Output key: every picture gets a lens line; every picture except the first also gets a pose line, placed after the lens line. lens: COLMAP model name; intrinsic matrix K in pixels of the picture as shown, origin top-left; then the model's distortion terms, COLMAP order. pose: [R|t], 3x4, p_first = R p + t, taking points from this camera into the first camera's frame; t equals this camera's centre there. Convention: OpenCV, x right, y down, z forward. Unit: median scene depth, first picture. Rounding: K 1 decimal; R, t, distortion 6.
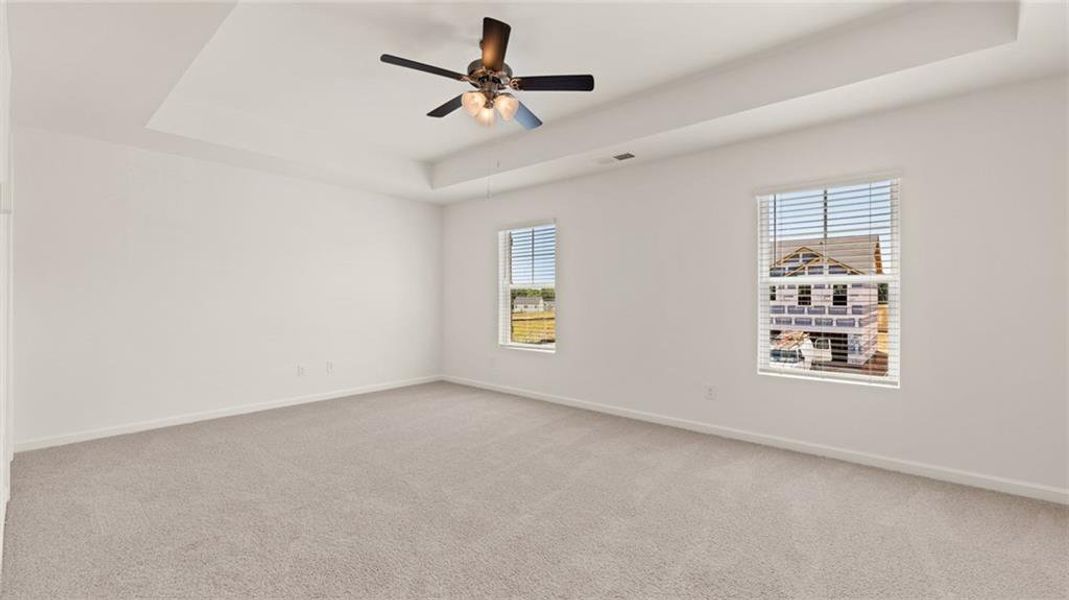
lens RADIAL K [[452.4, 0, 541.0], [0, 452.4, 297.6], [0, 0, 1]] dist [-0.000376, -0.000009]
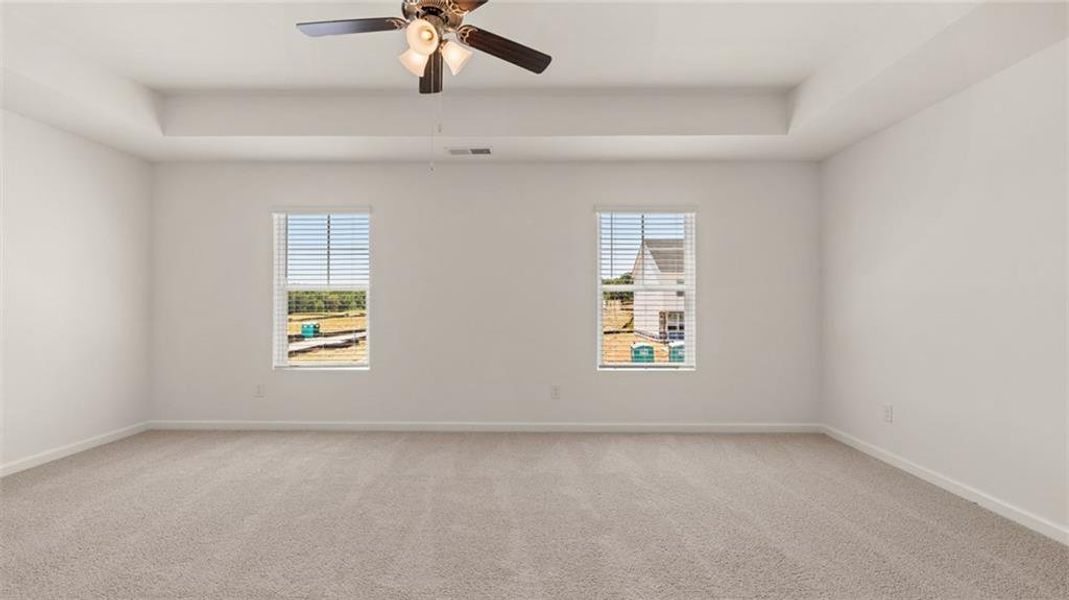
lens RADIAL K [[446.1, 0, 534.5], [0, 446.1, 300.0], [0, 0, 1]] dist [-0.002000, -0.000222]
pose [[0.761838, 0.002789, 0.647761, -0.354540], [0.000547, 0.999988, -0.004949, -0.000787], [-0.647767, 0.004125, 0.761827, 0.249917]]
